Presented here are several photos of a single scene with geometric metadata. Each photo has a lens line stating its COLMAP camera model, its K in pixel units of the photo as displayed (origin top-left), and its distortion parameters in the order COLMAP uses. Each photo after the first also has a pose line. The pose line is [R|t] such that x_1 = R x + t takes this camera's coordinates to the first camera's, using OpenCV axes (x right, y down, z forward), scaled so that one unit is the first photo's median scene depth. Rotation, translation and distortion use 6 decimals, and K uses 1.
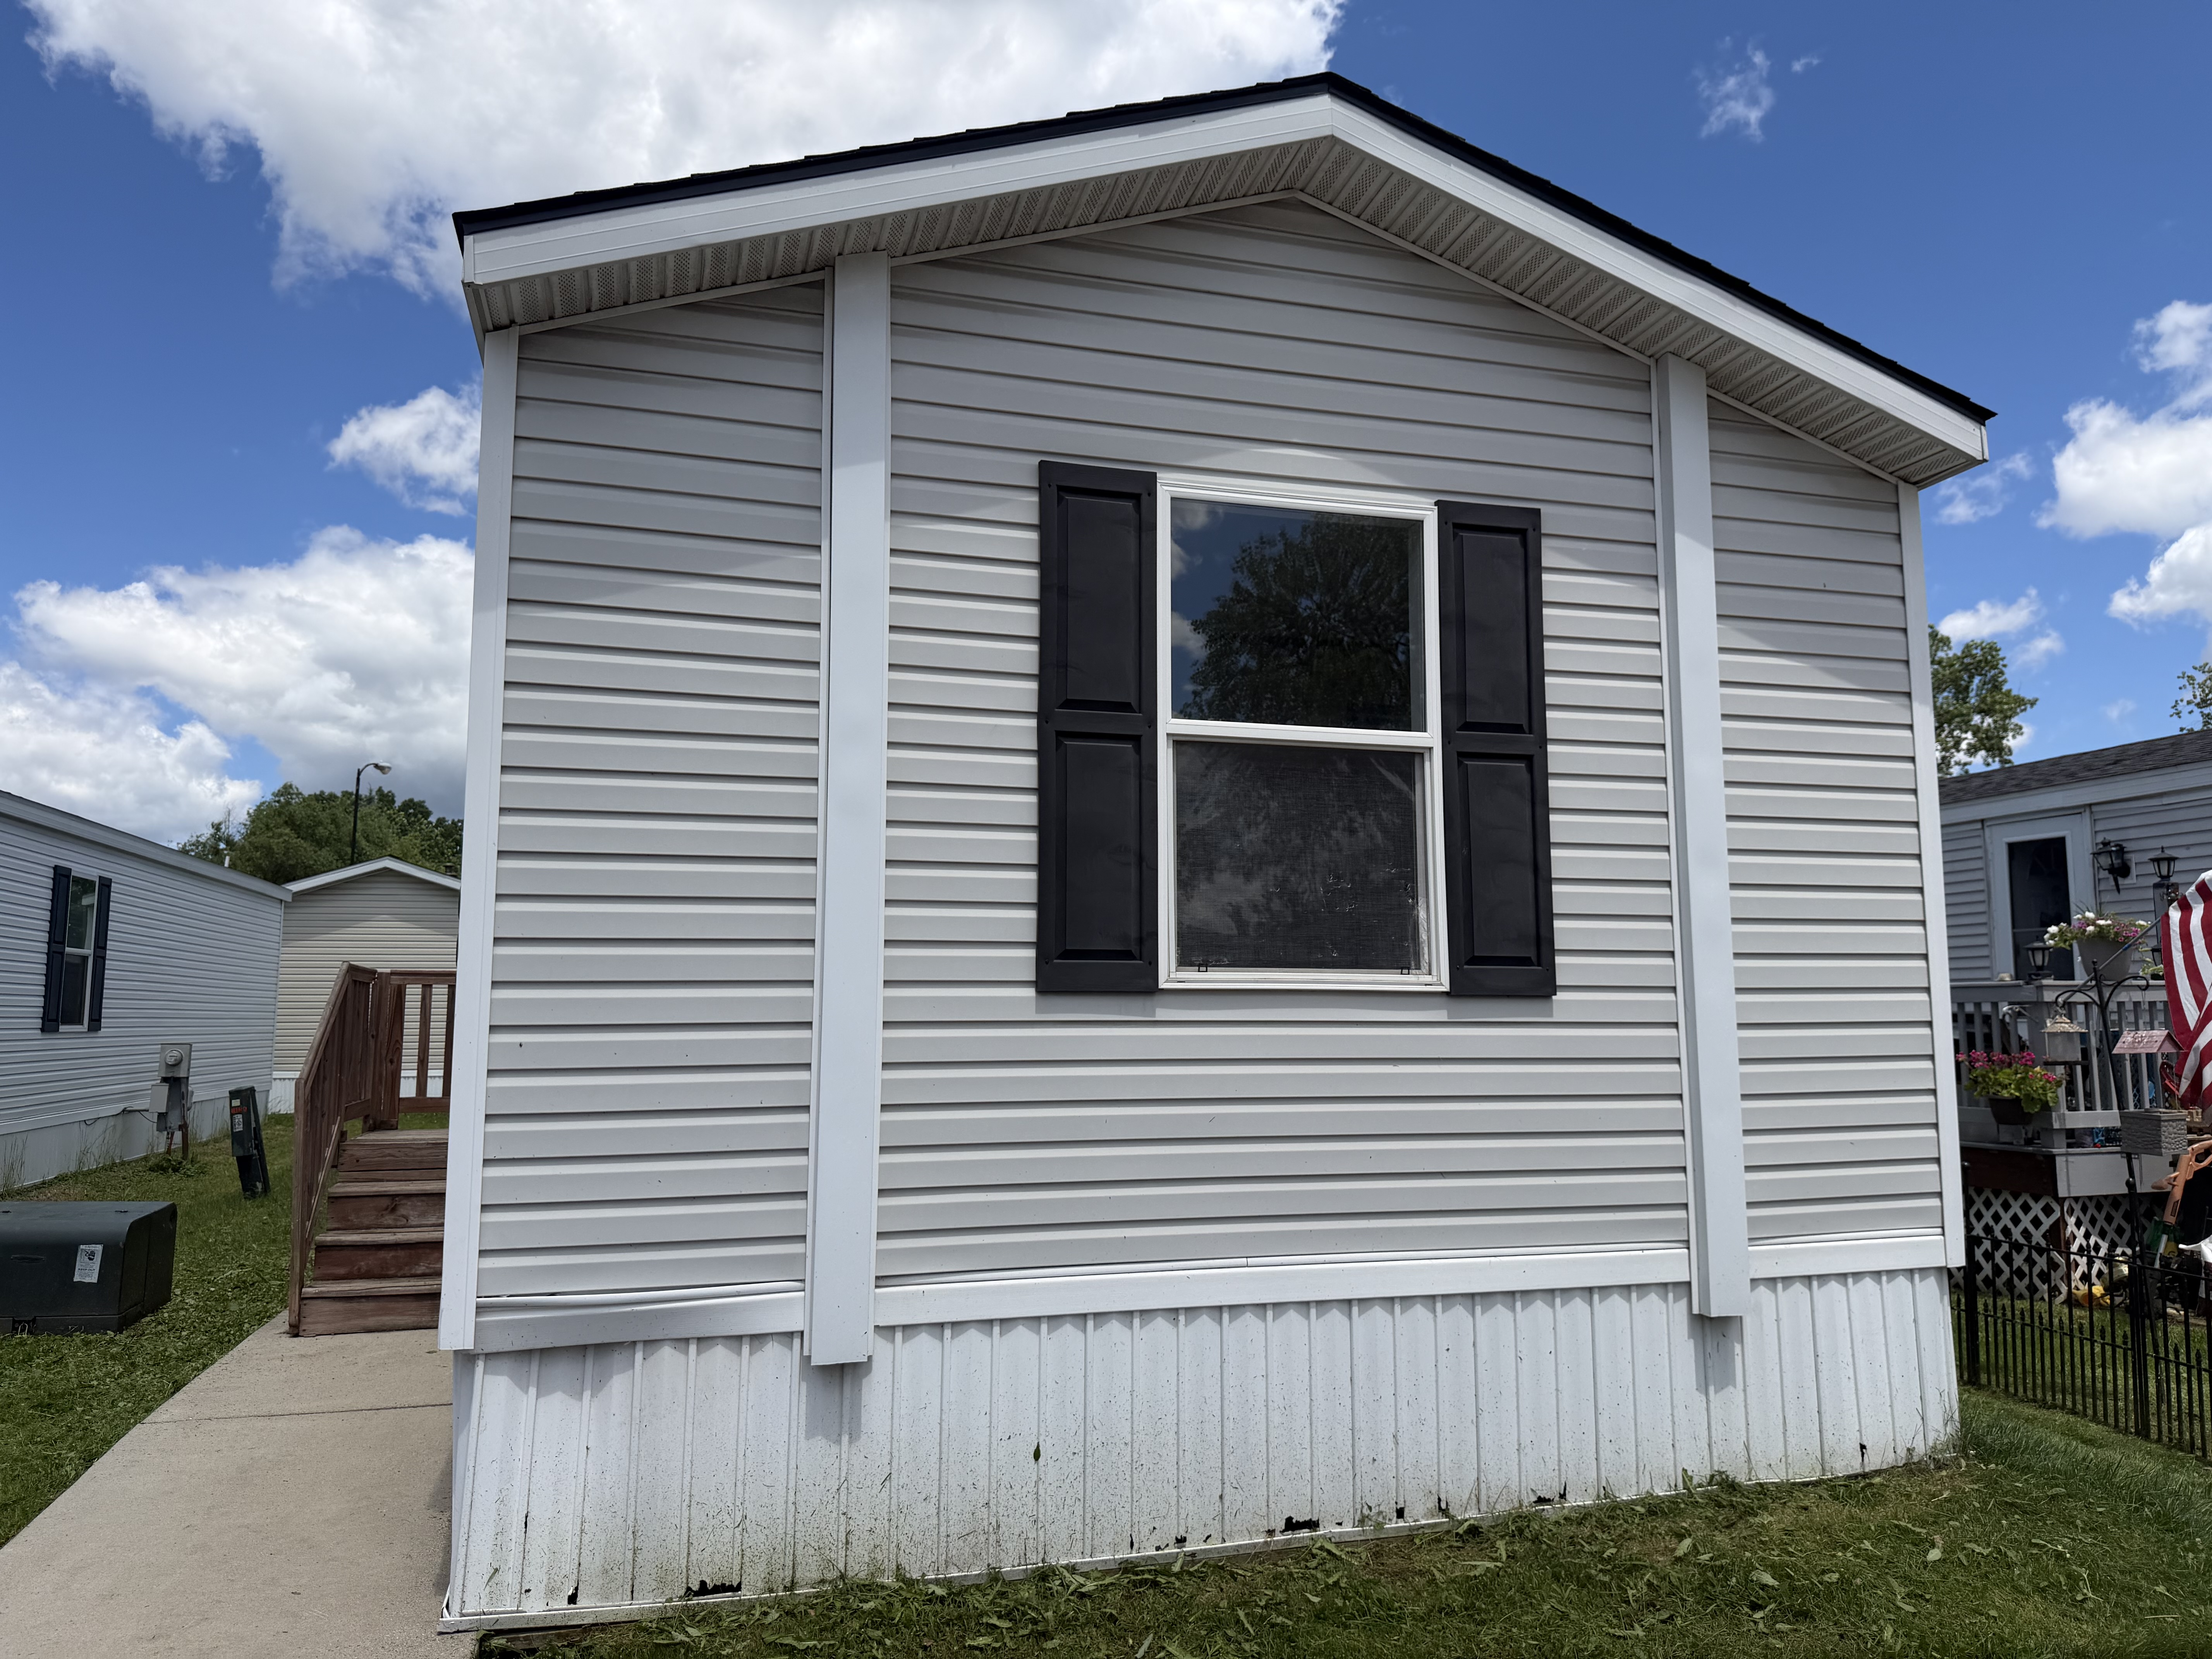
lens RADIAL K [[1621.3, 0, 1147.6], [0, 1621.3, 831.7], [0, 0, 1]] dist [0.104307, -0.167021]
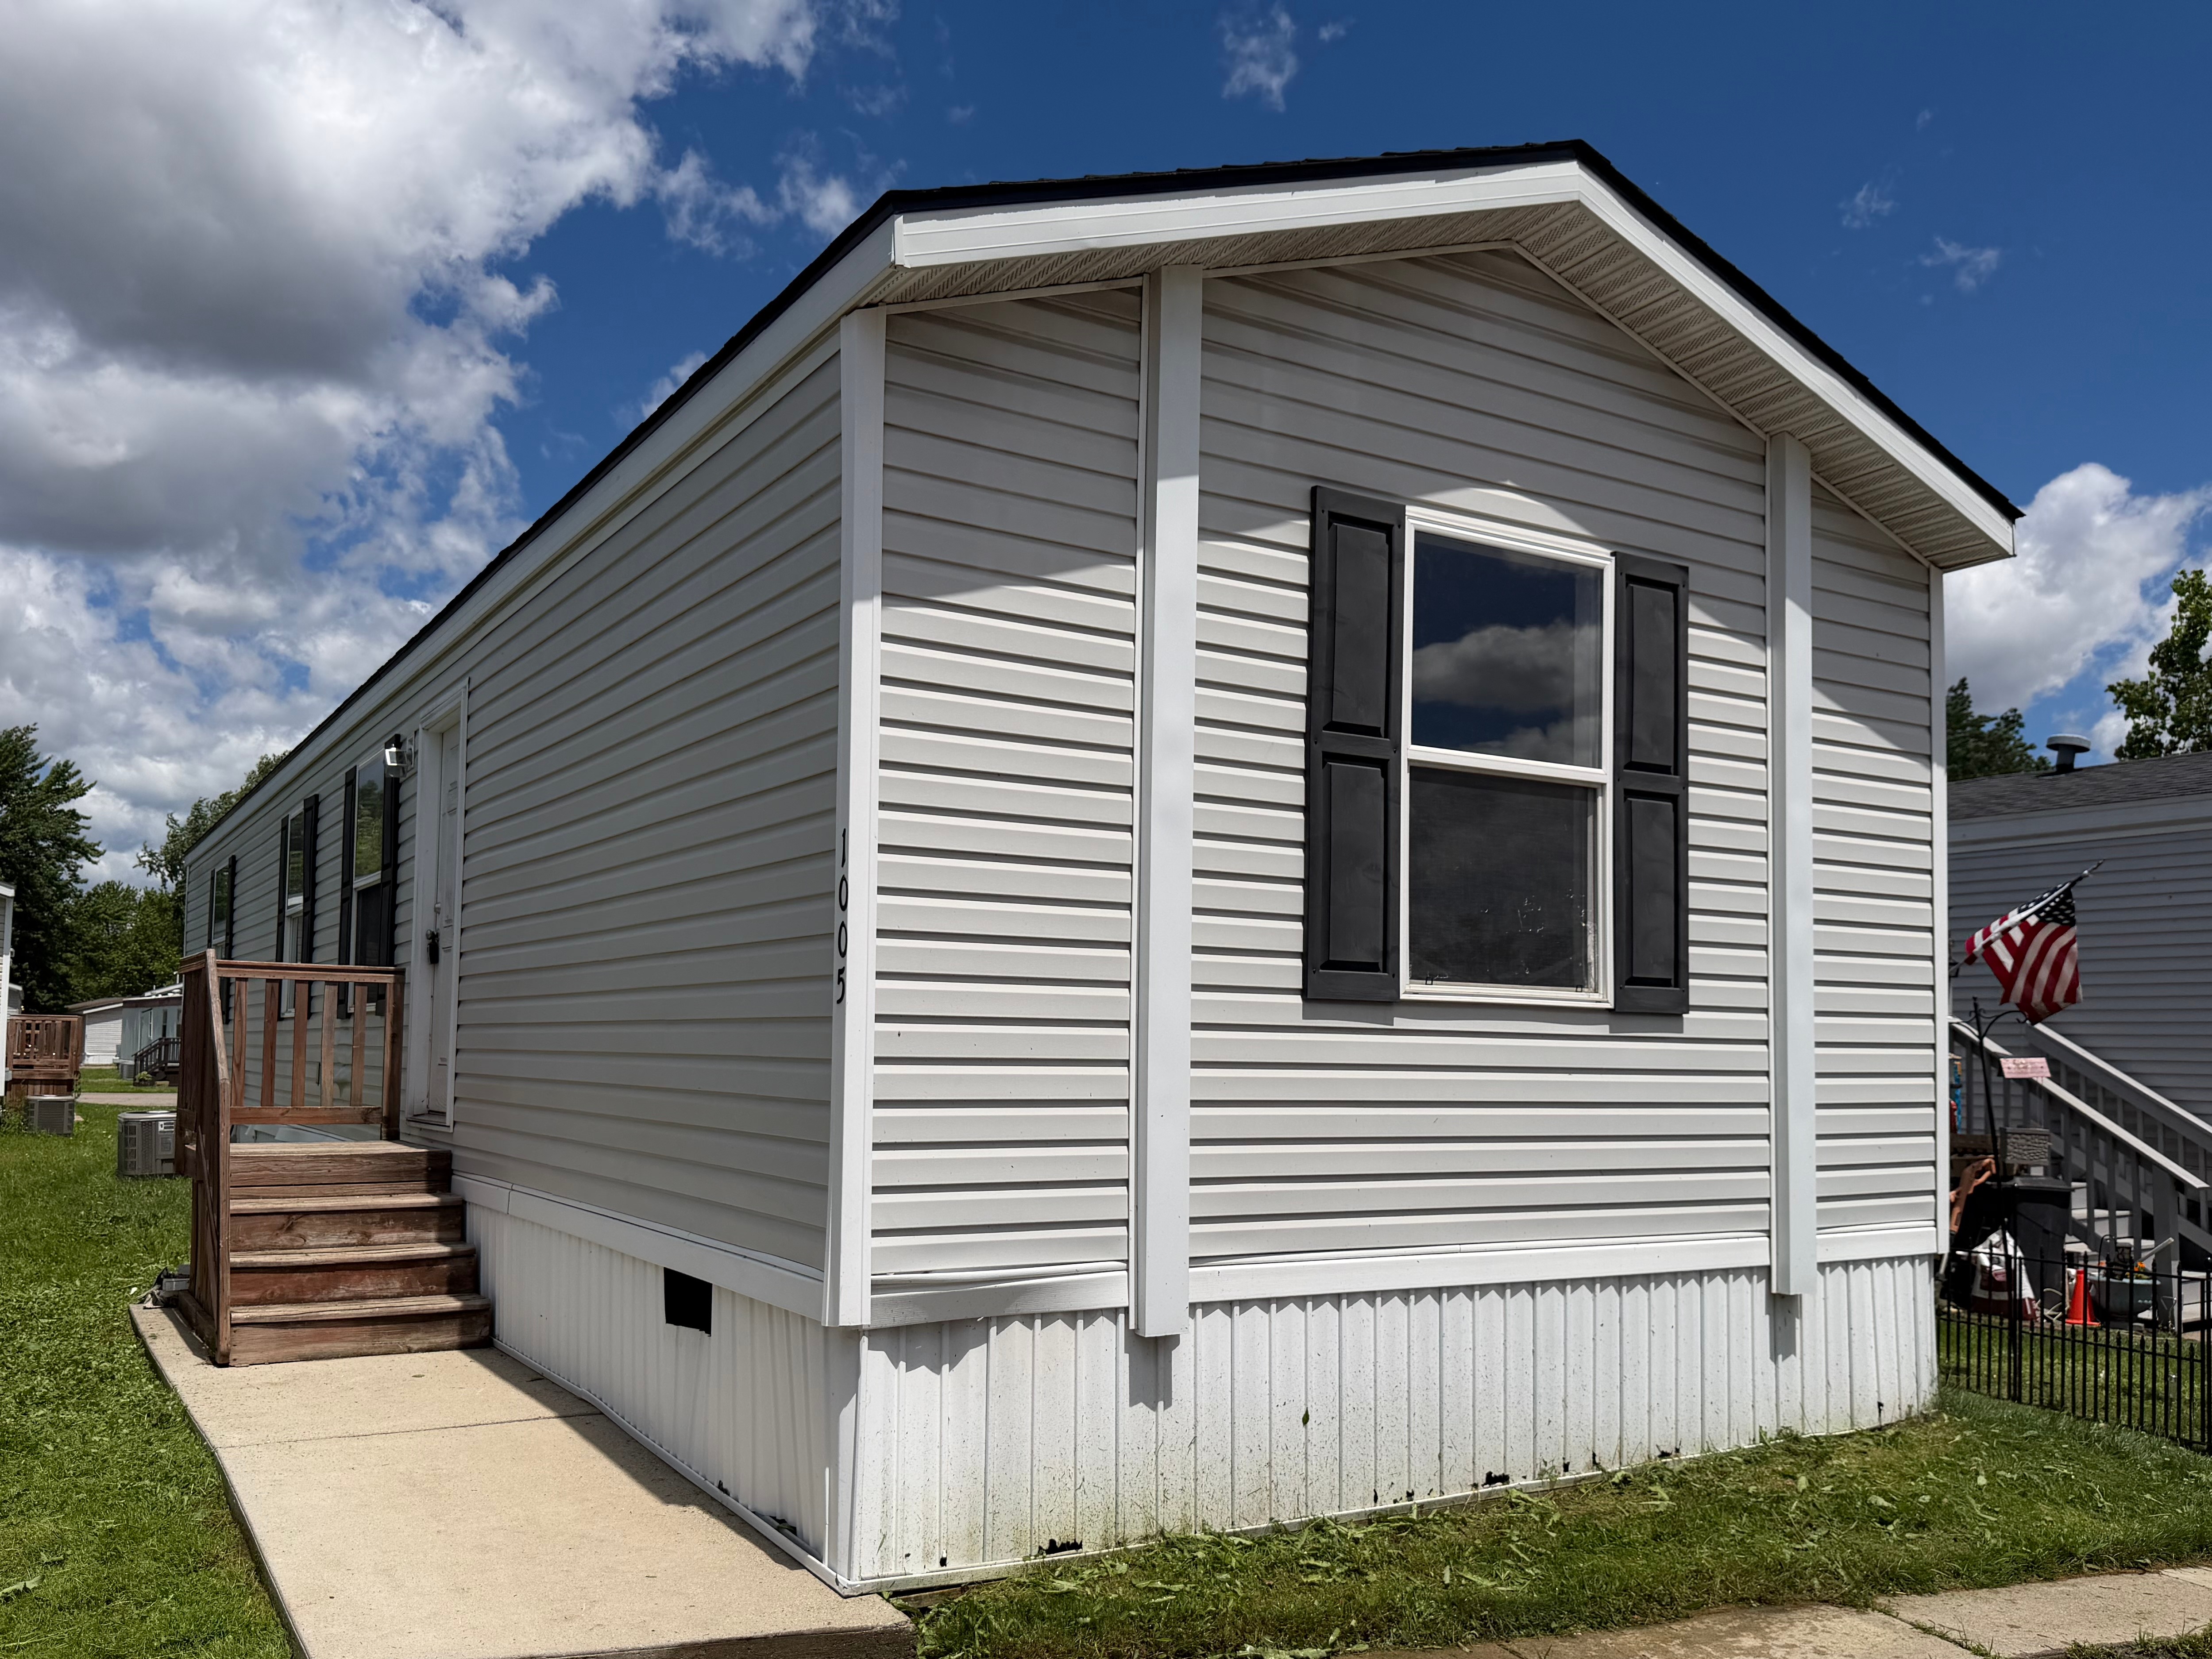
lens RADIAL K [[1818.5, 0, 1103.1], [0, 1818.5, 970.4], [0, 0, 1]] dist [0.177349, -0.391404]
pose [[0.965868, 0.028816, 0.257425, -0.486258], [-0.046484, 0.996942, 0.062811, 0.010852], [-0.254828, -0.072634, 0.964255, -0.113837]]
